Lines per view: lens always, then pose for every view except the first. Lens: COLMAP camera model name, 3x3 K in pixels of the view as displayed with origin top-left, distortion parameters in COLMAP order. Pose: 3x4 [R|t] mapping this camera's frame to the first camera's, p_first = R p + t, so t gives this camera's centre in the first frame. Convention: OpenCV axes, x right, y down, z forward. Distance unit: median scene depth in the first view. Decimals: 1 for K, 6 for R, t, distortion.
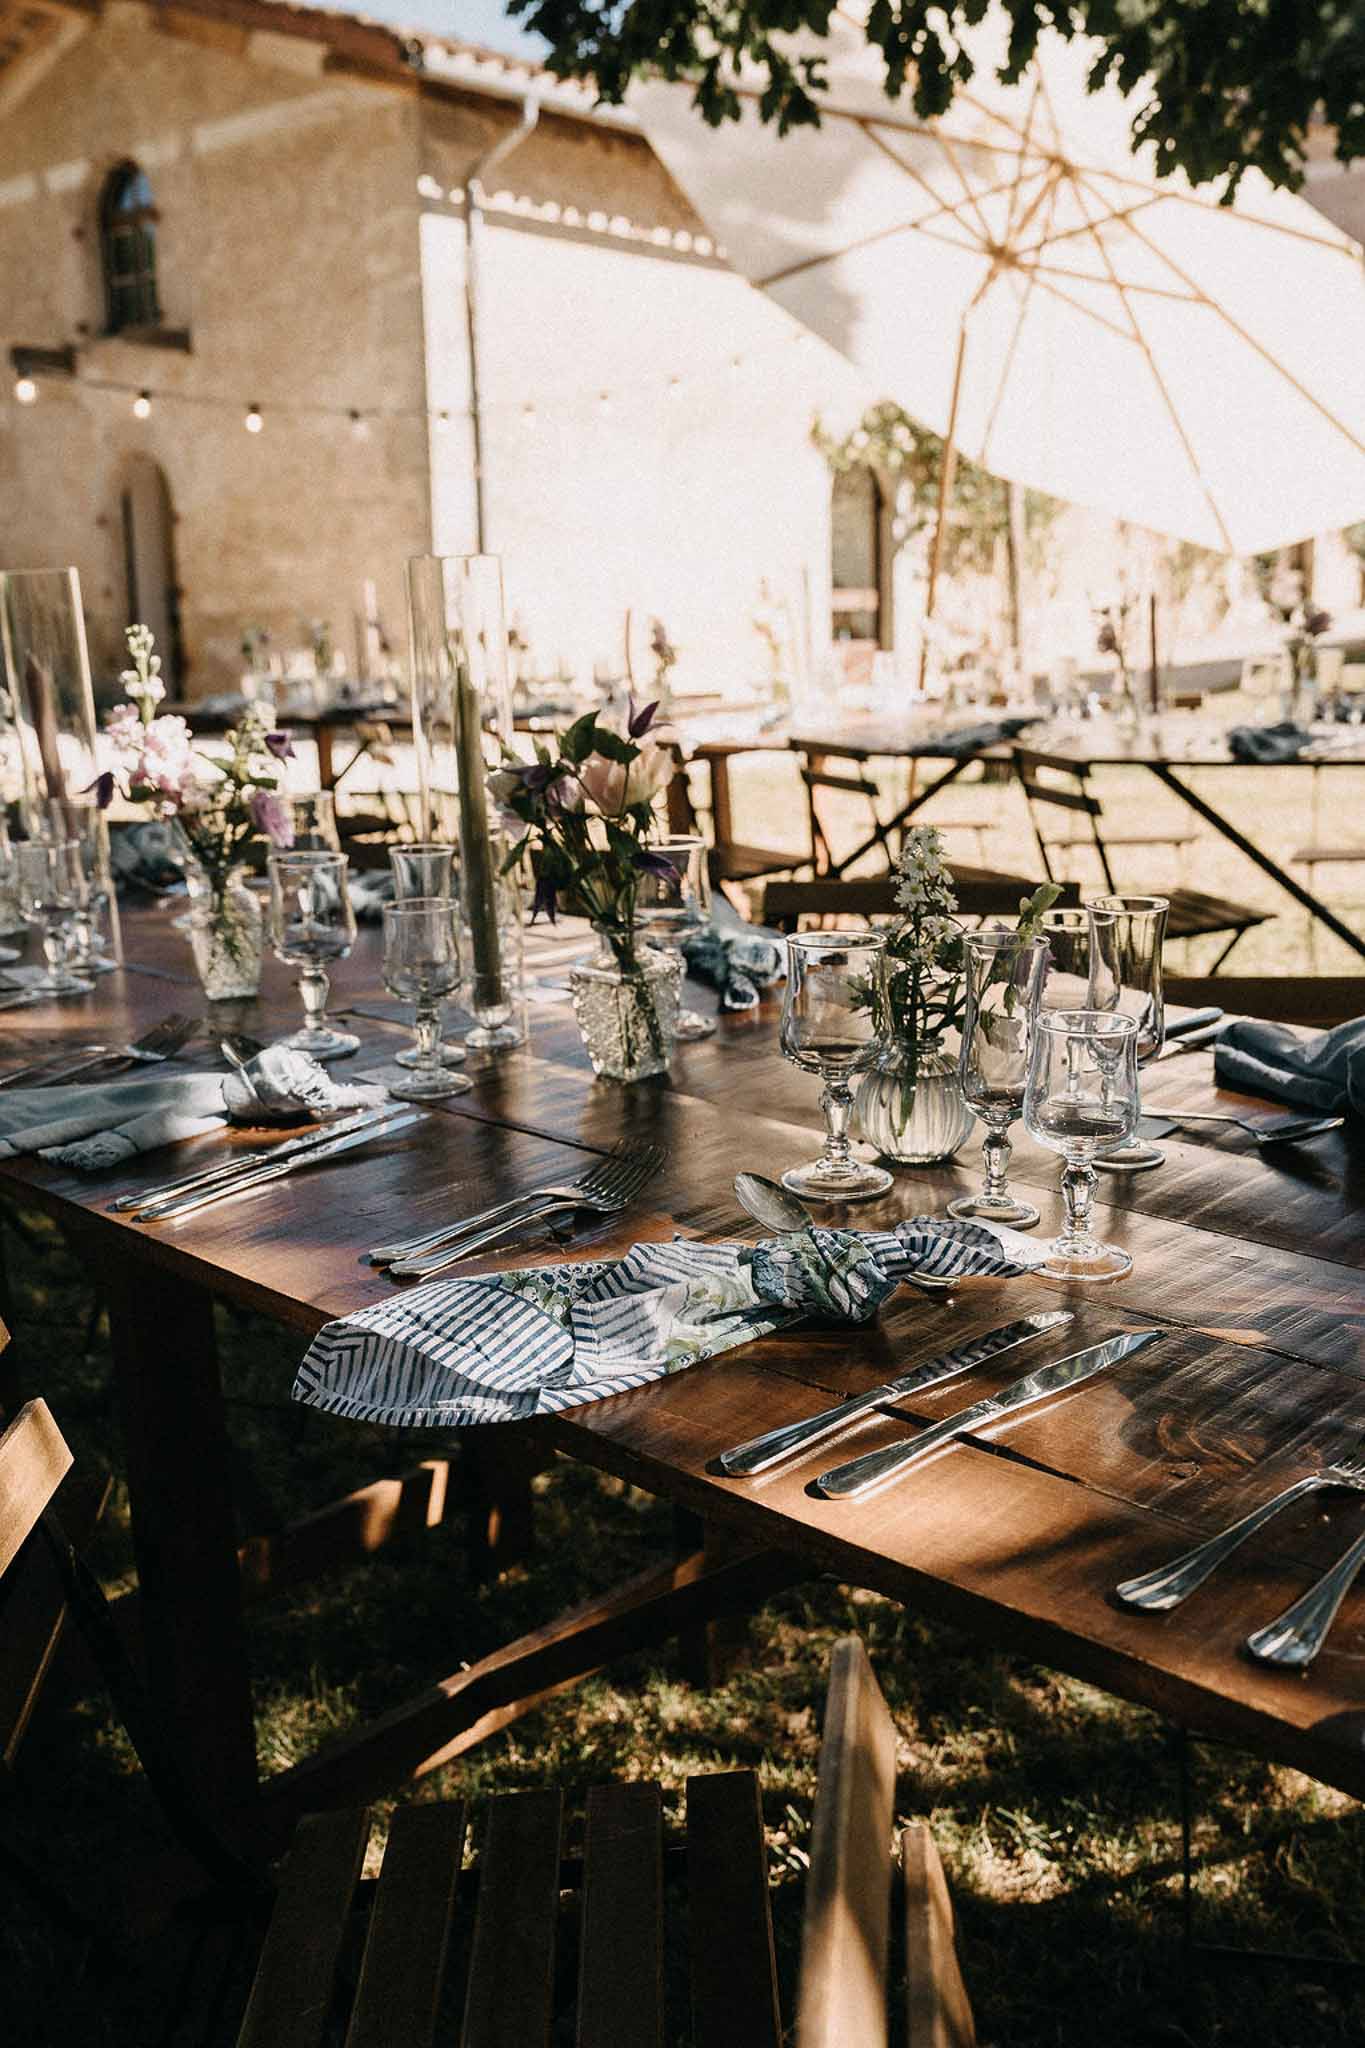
lens RADIAL K [[2003.1, 0, 682.5], [0, 2003.1, 1024.0], [0, 0, 1]] dist [-0.017076, 0.126187]
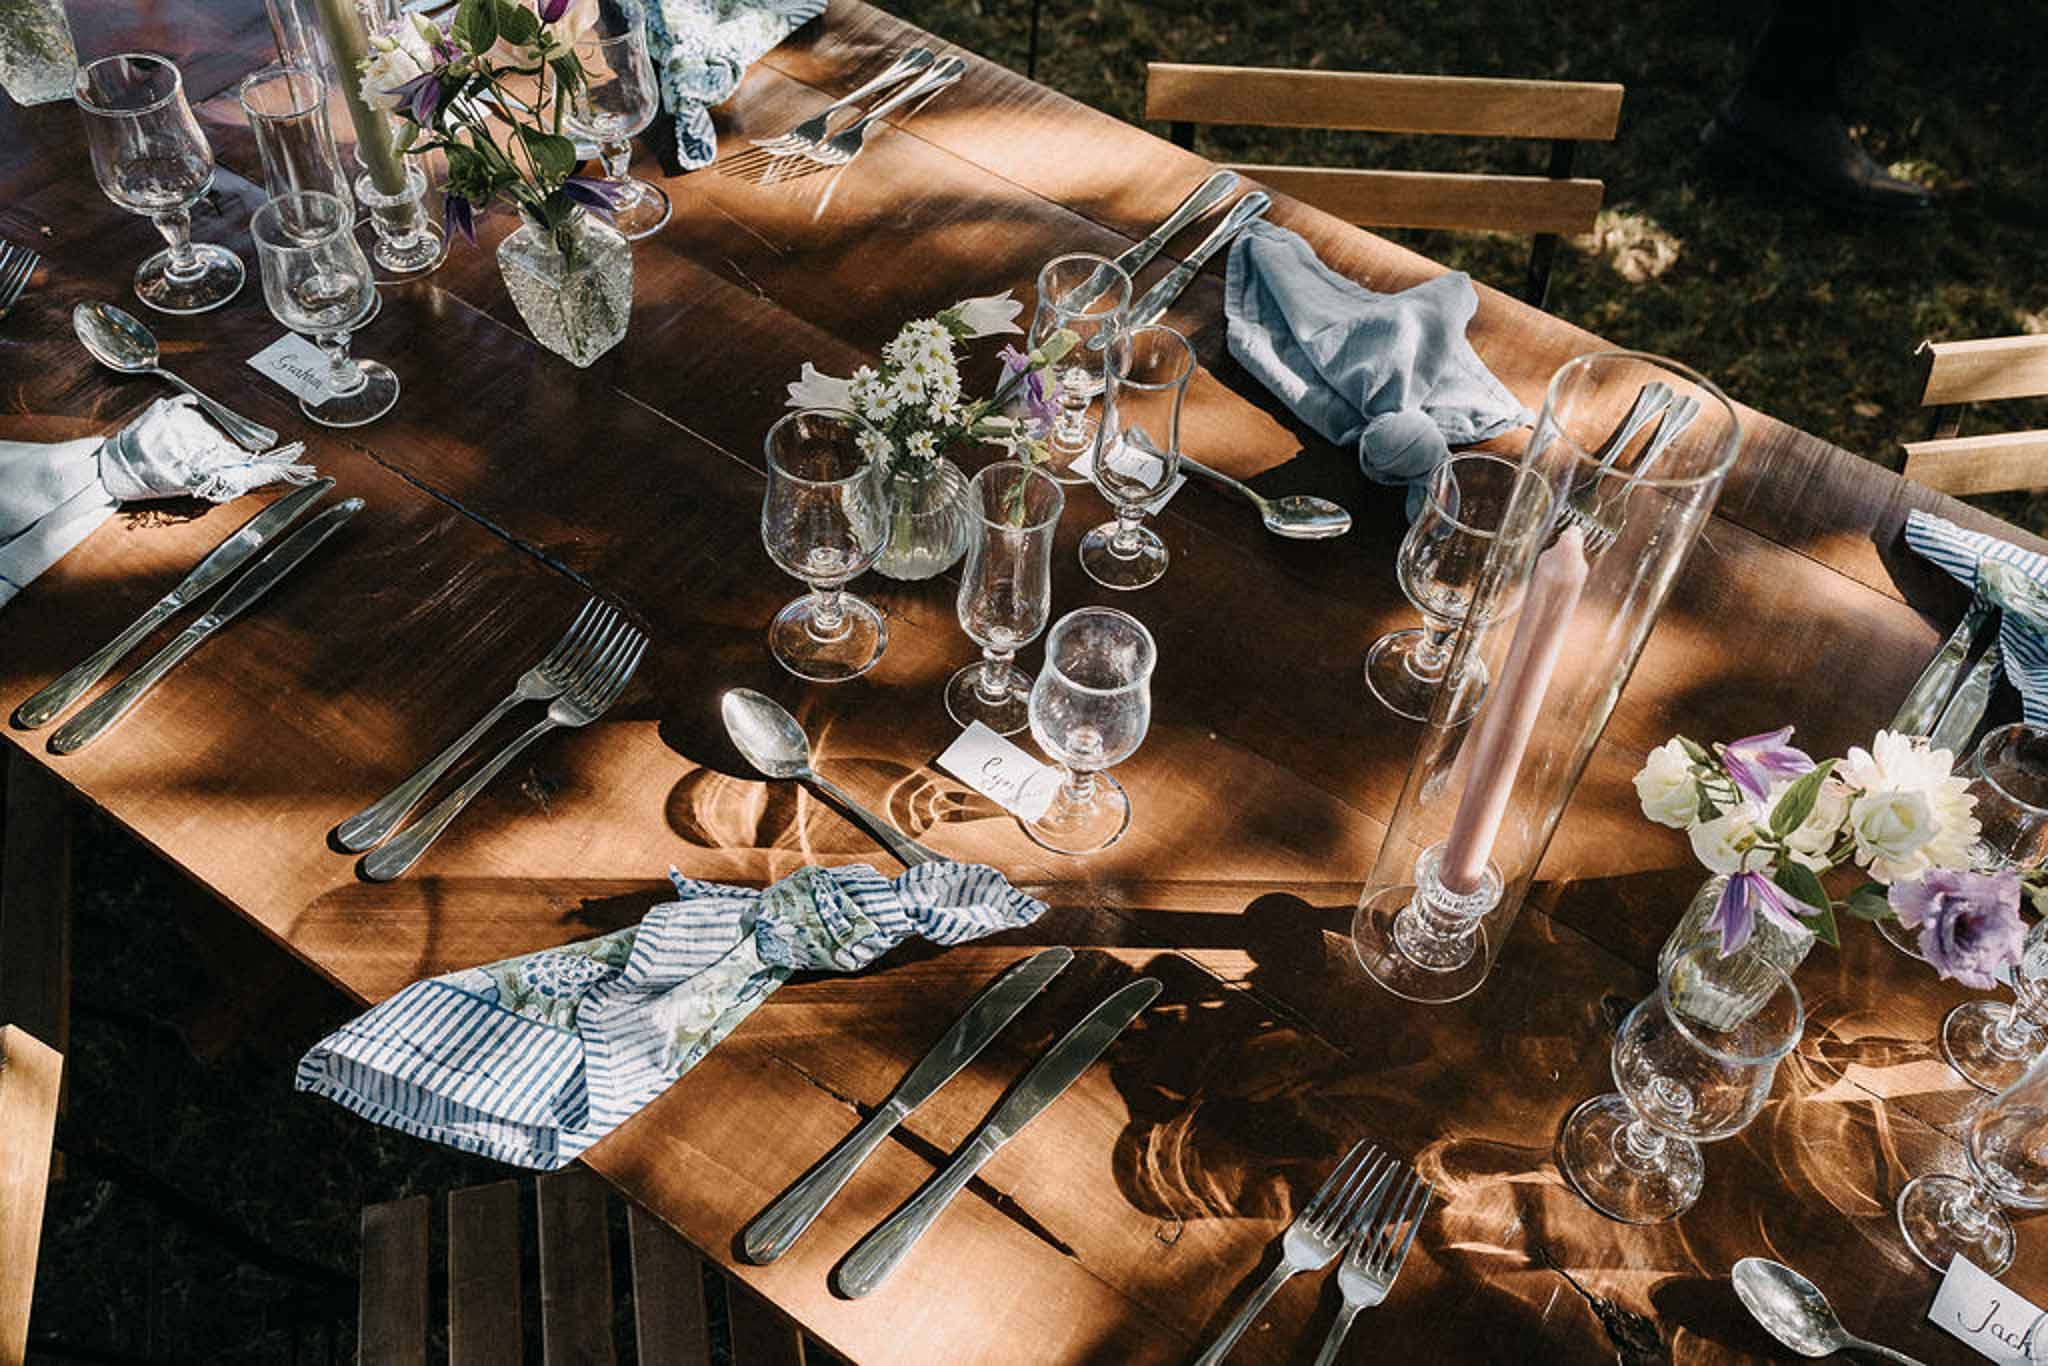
lens RADIAL K [[2003.1, 0, 1024.0], [0, 2003.1, 683.0], [0, 0, 1]] dist [-0.017076, 0.126187]
pose [[0.983561, -0.085531, 0.159034, 0.018952], [-0.029124, 0.794038, 0.607170, -0.598473], [-0.178211, -0.601820, 0.778494, 0.290998]]
